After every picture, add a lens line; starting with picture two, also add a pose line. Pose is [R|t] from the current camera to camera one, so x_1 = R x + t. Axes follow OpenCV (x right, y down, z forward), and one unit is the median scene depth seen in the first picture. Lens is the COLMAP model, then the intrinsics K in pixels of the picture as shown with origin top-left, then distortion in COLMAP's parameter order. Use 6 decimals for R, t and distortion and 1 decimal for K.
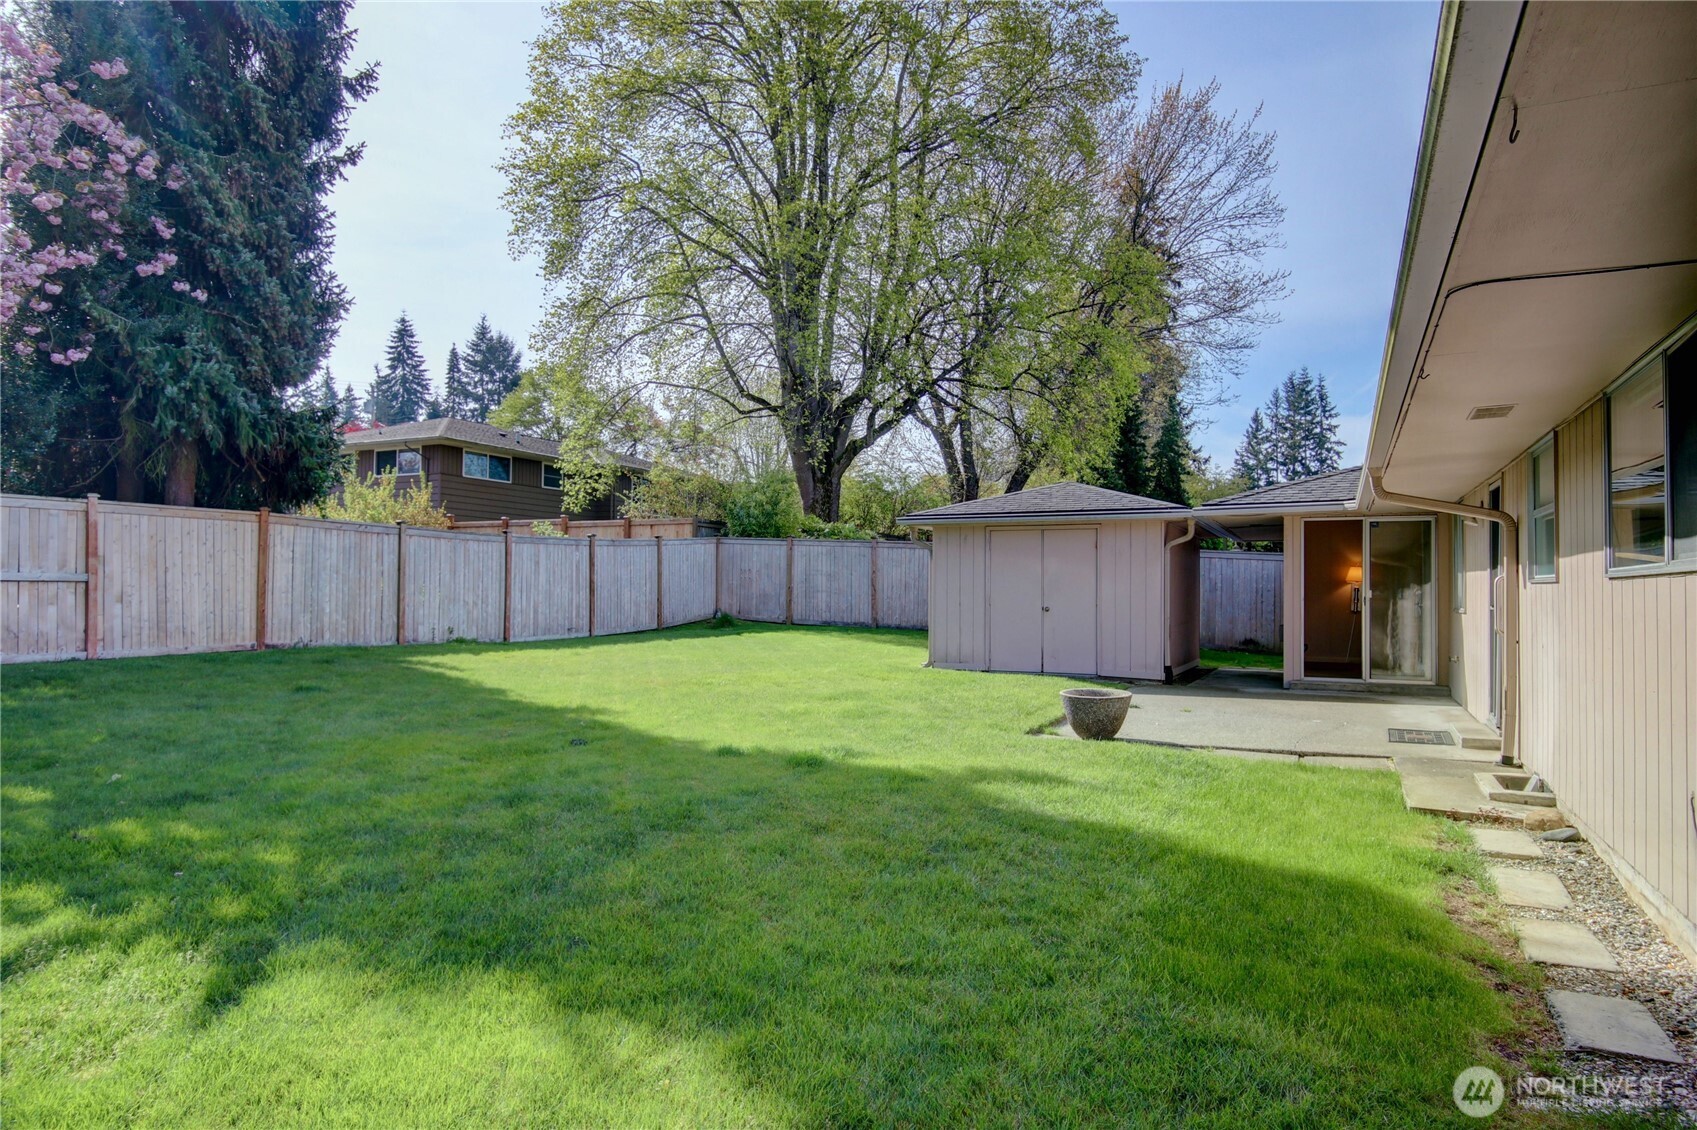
lens RADIAL K [[1067.3, 0, 848.5], [0, 1067.3, 572.2], [0, 0, 1]] dist [0.007859, -0.015703]
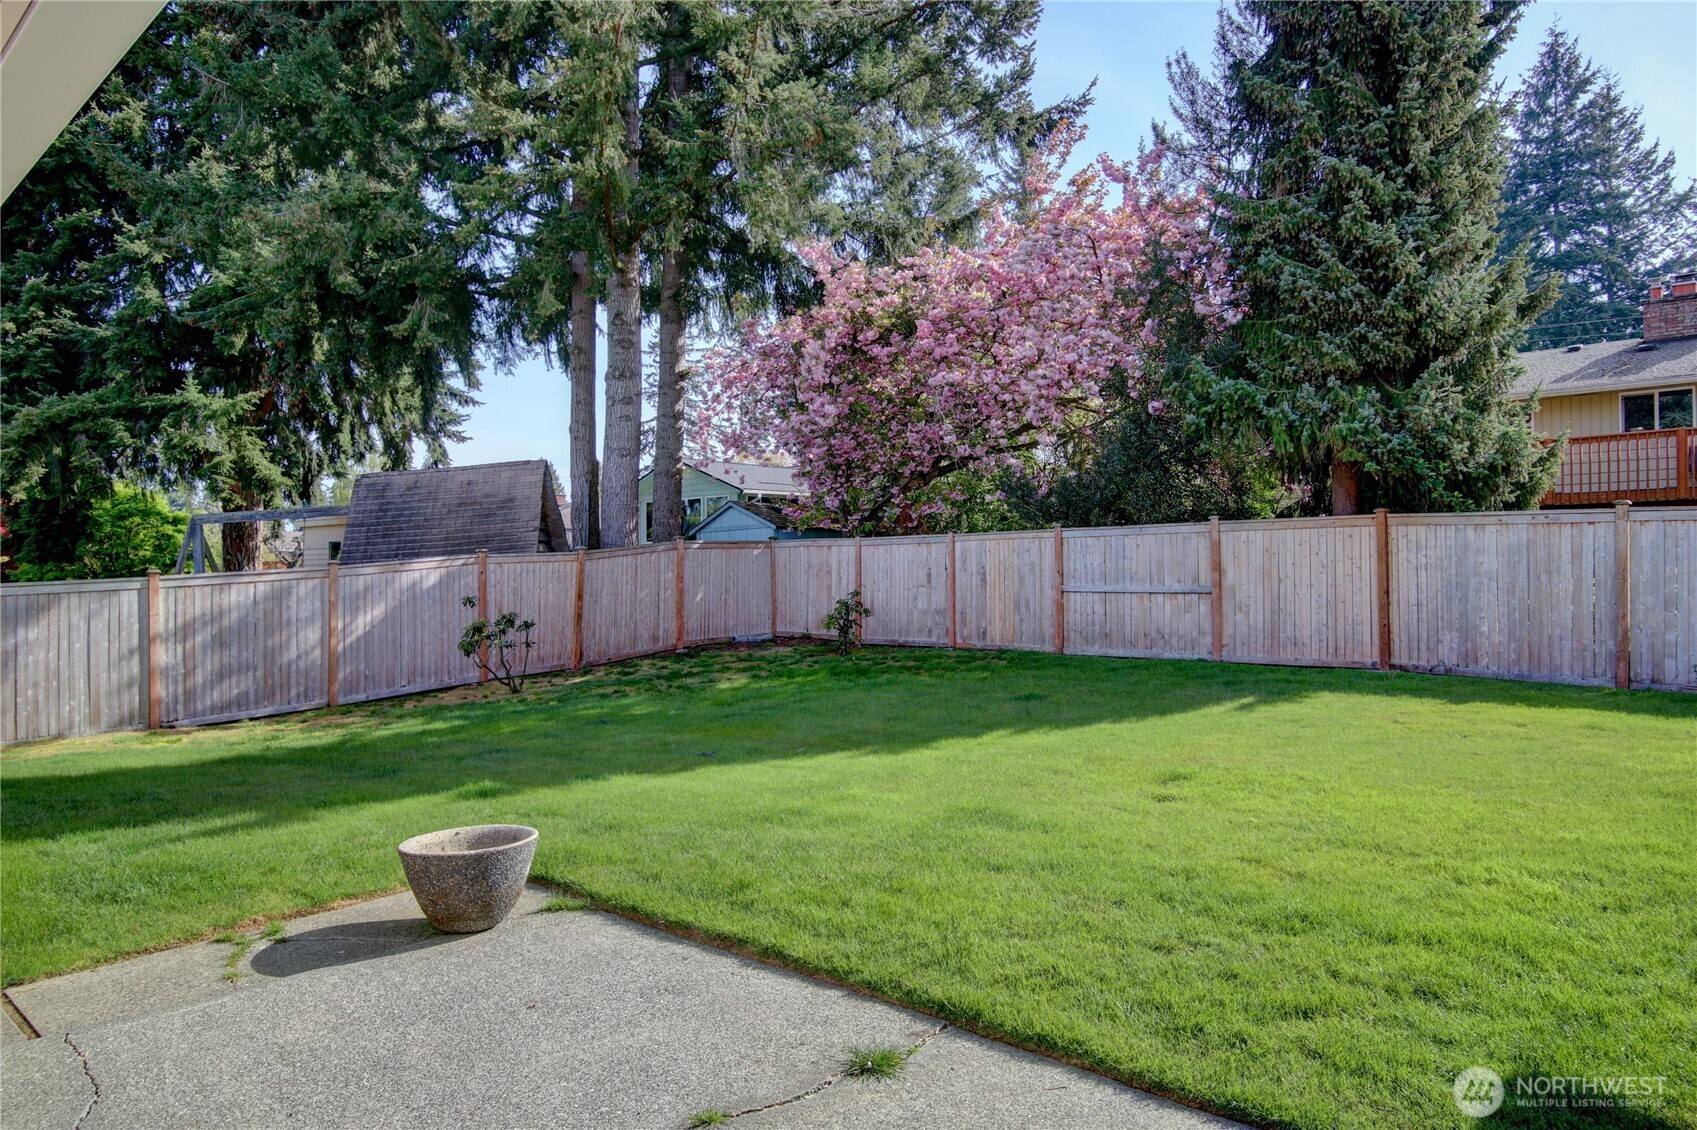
lens RADIAL K [[1067.3, 0, 849.1], [0, 1067.3, 565.5], [0, 0, 1]] dist [0.007859, -0.015703]
pose [[-0.336302, -0.018702, -0.941569, 0.443415], [0.013404, 0.999606, -0.024643, 0.002186], [0.941659, -0.020909, -0.335919, 0.886384]]
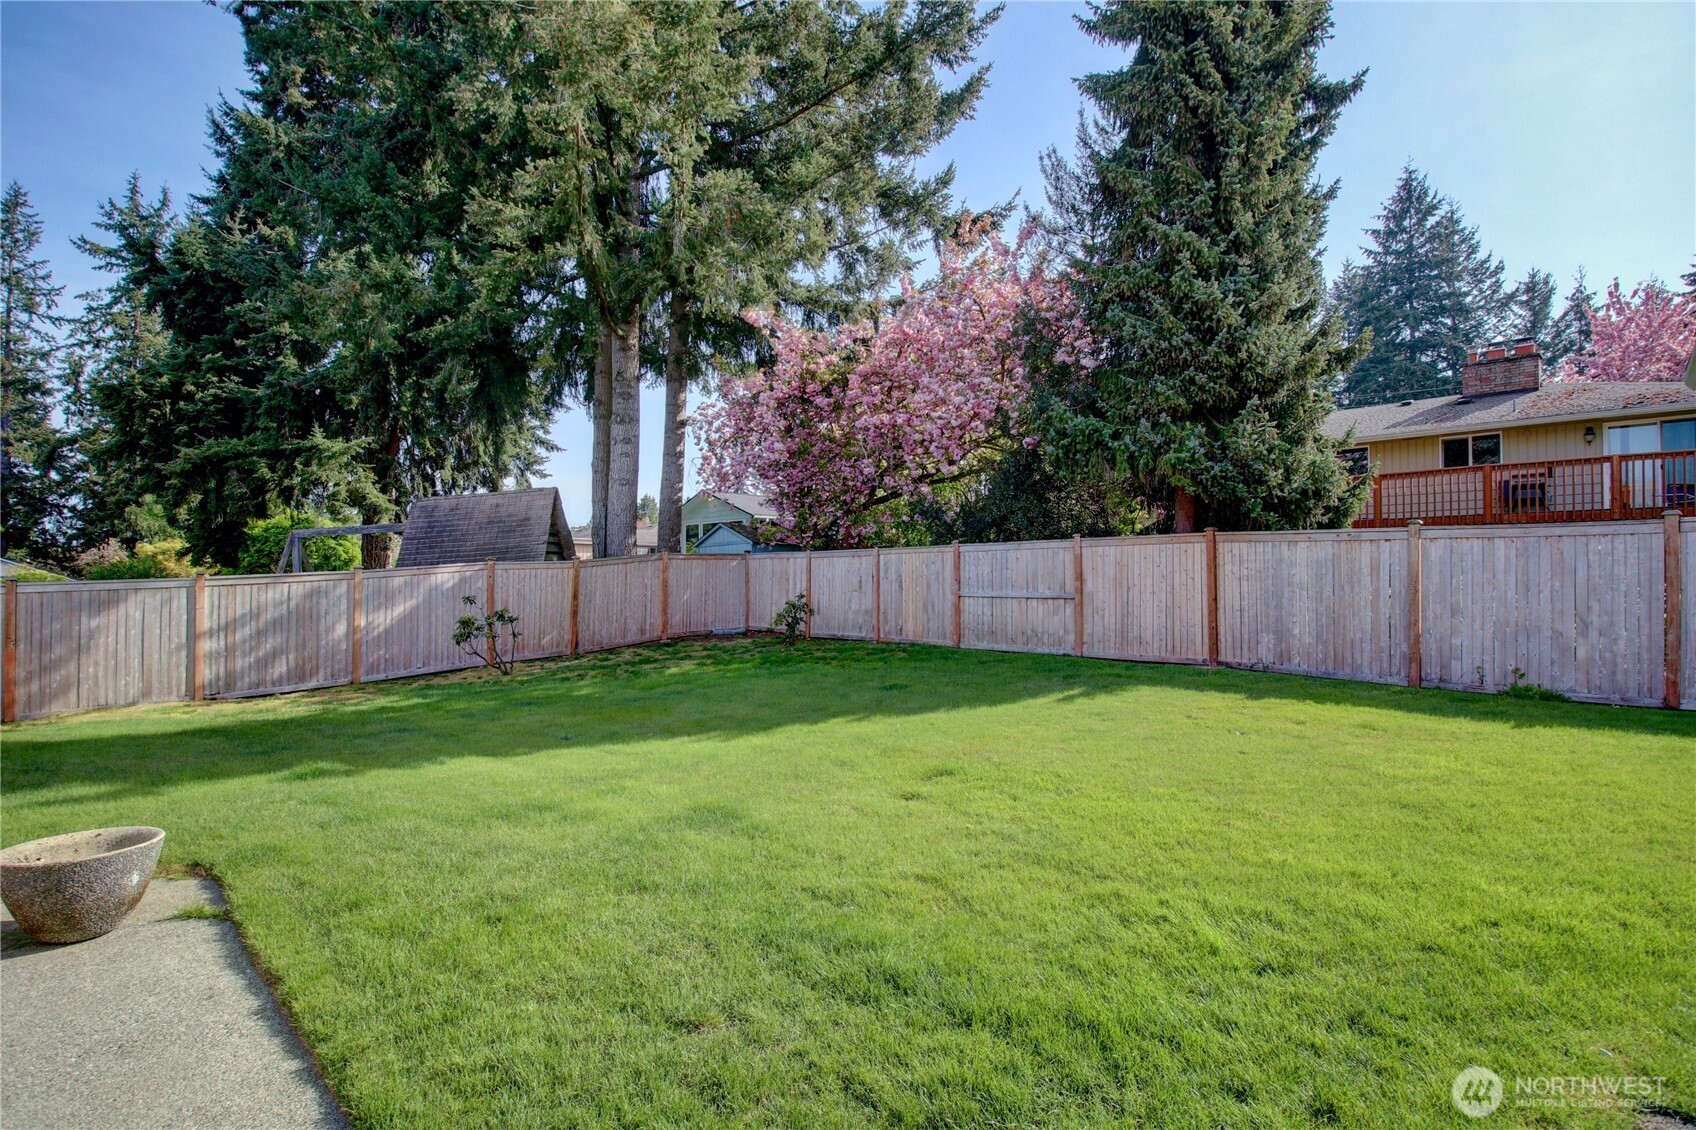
lens RADIAL K [[793.7, 0, 847.2], [0, 793.7, 567.8], [0, 0, 1]] dist [-0.004249, -0.014541]
pose [[-0.375260, -0.030087, -0.926431, 0.300017], [0.004697, 0.999399, -0.034359, 0.002768], [0.926908, -0.017245, -0.374893, 0.967175]]
